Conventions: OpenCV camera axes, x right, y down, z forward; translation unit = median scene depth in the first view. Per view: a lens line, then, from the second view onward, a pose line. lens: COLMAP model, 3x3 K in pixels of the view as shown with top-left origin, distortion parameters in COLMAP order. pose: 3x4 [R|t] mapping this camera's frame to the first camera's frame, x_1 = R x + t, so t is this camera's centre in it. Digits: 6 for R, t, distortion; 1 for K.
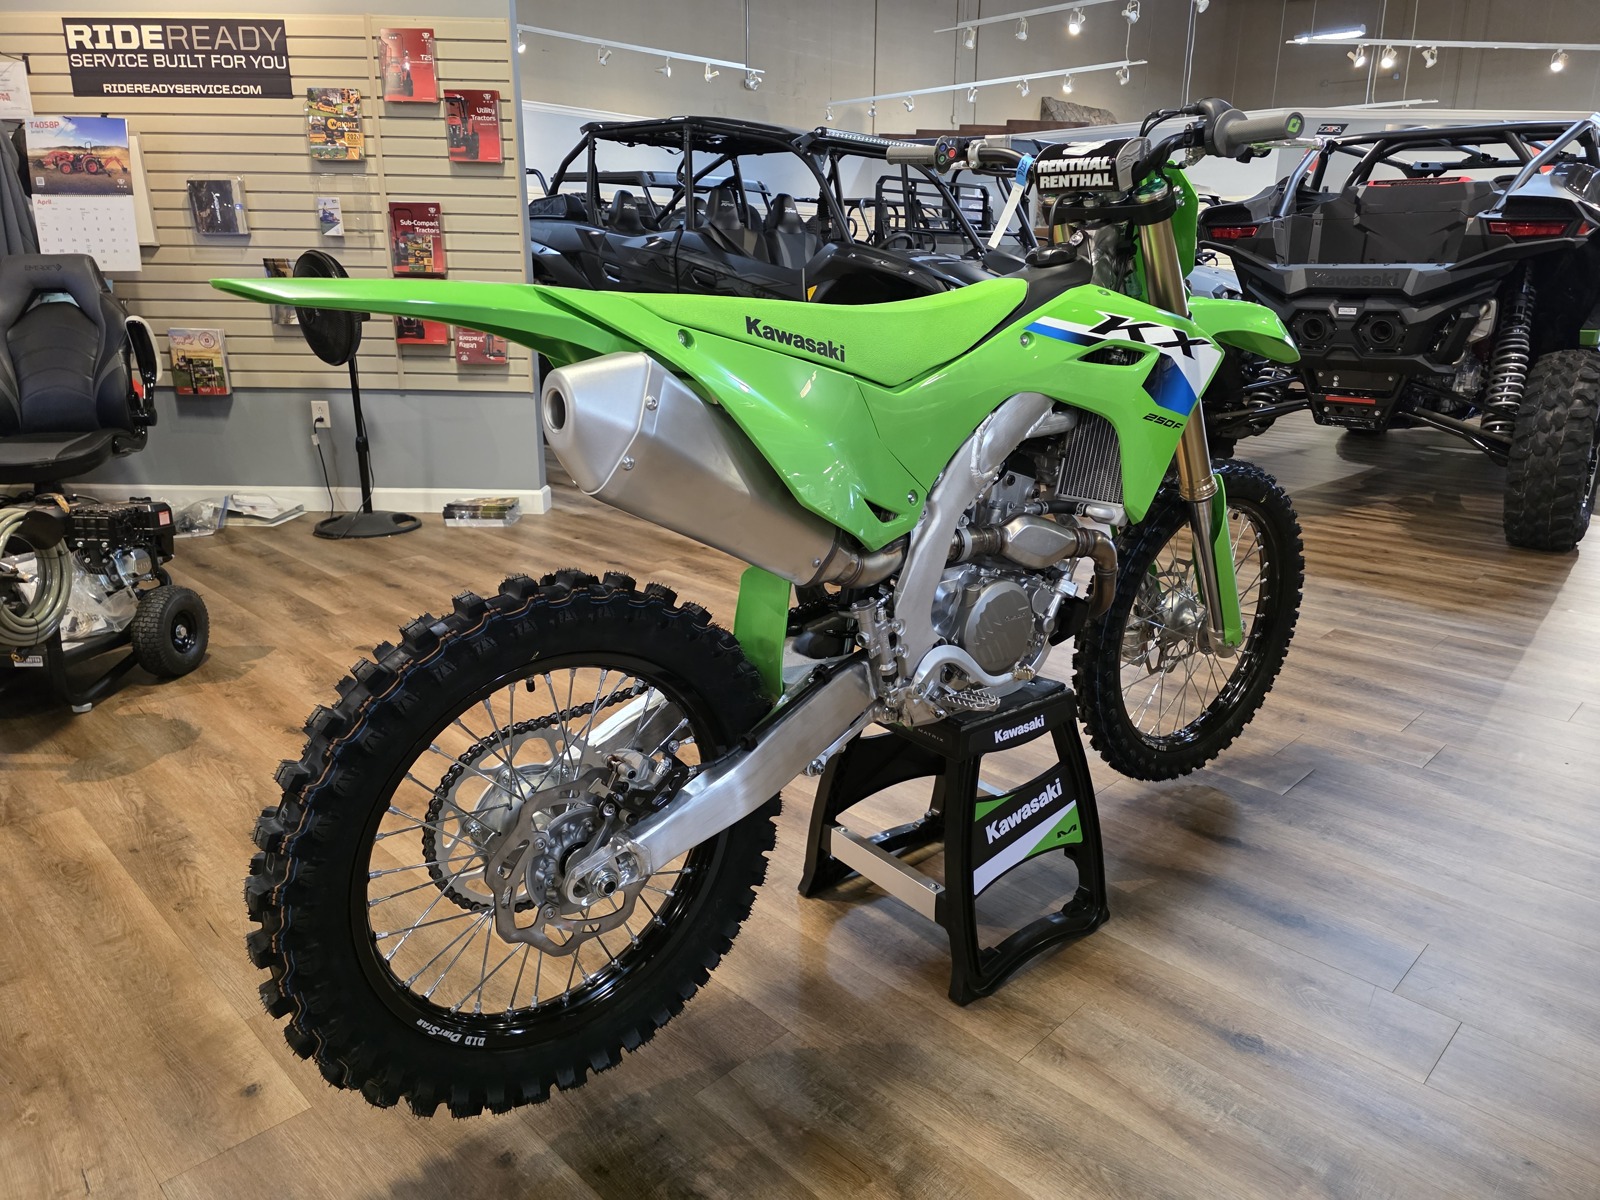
lens RADIAL K [[1078.8, 0, 812.2], [0, 1078.8, 599.9], [0, 0, 1]] dist [0.058547, -0.051436]
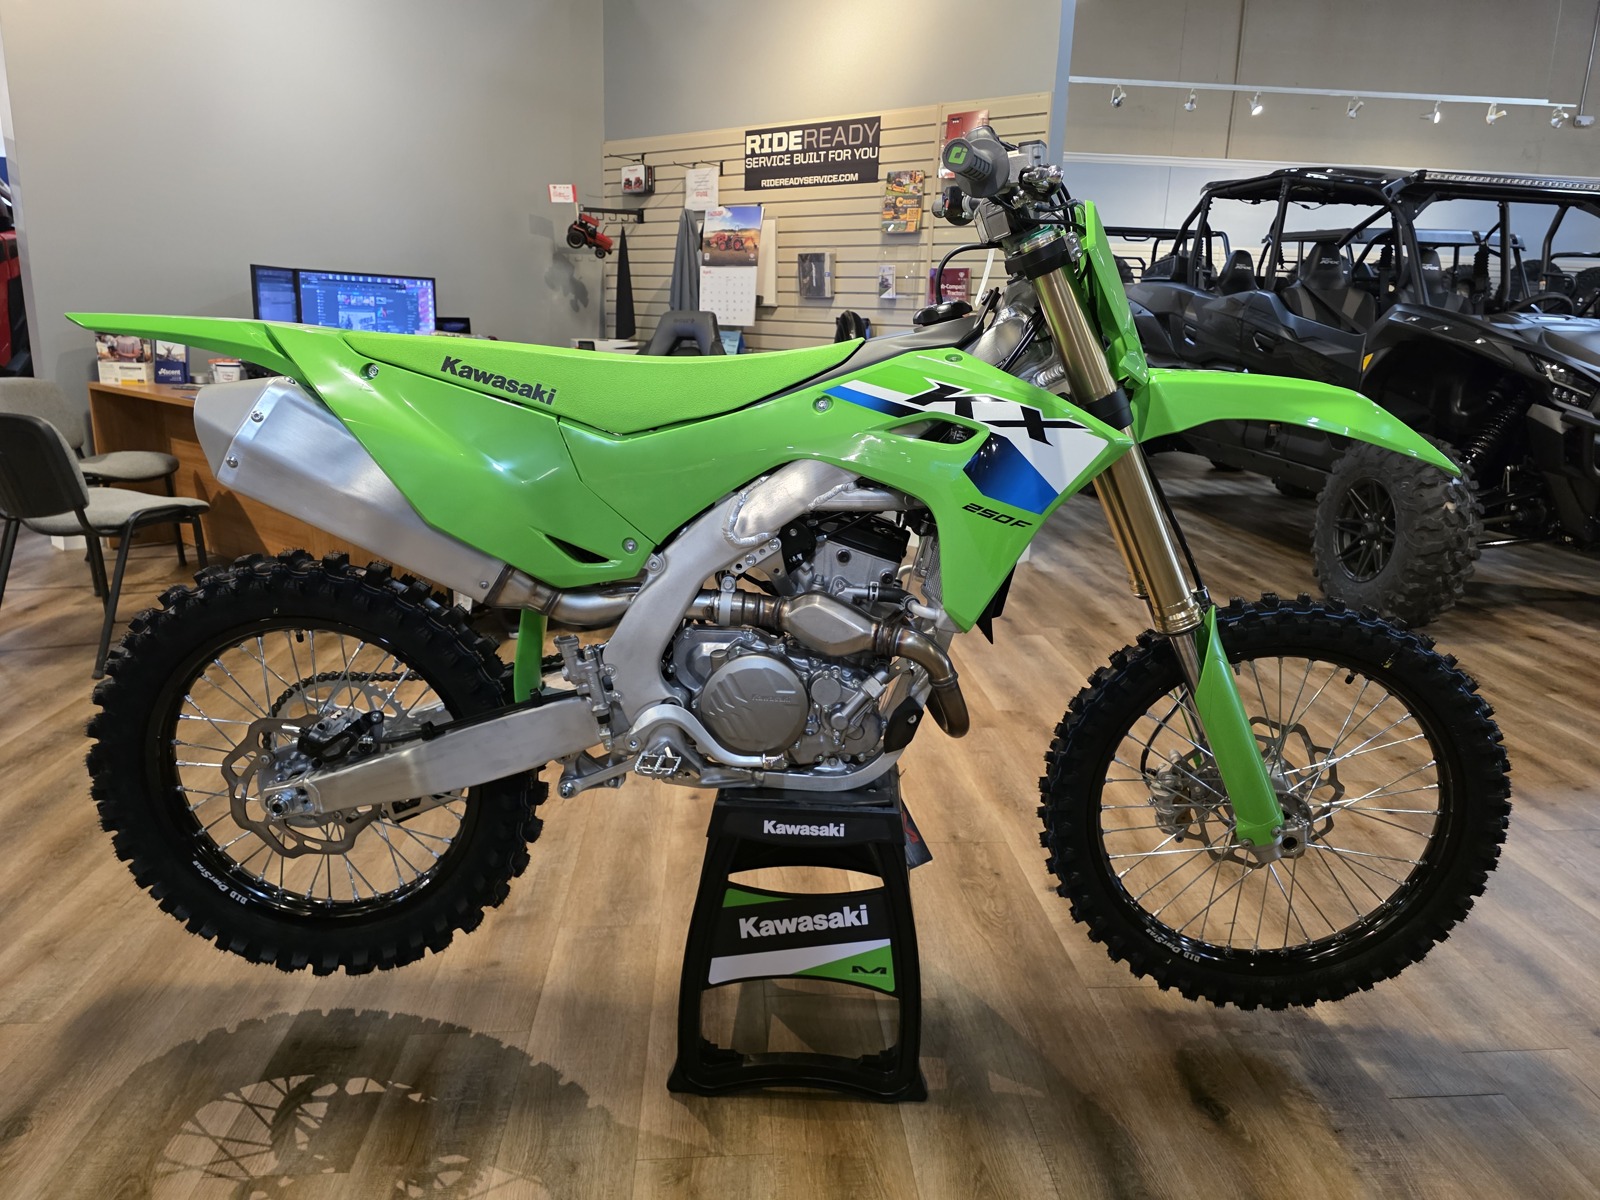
lens RADIAL K [[1078.8, 0, 812.2], [0, 1078.8, 599.9], [0, 0, 1]] dist [0.058547, -0.051436]
pose [[0.756216, 0.181610, -0.628614, 0.286174], [-0.215446, 0.976248, 0.022865, -0.034974], [0.617836, 0.118142, 0.777381, 0.110312]]
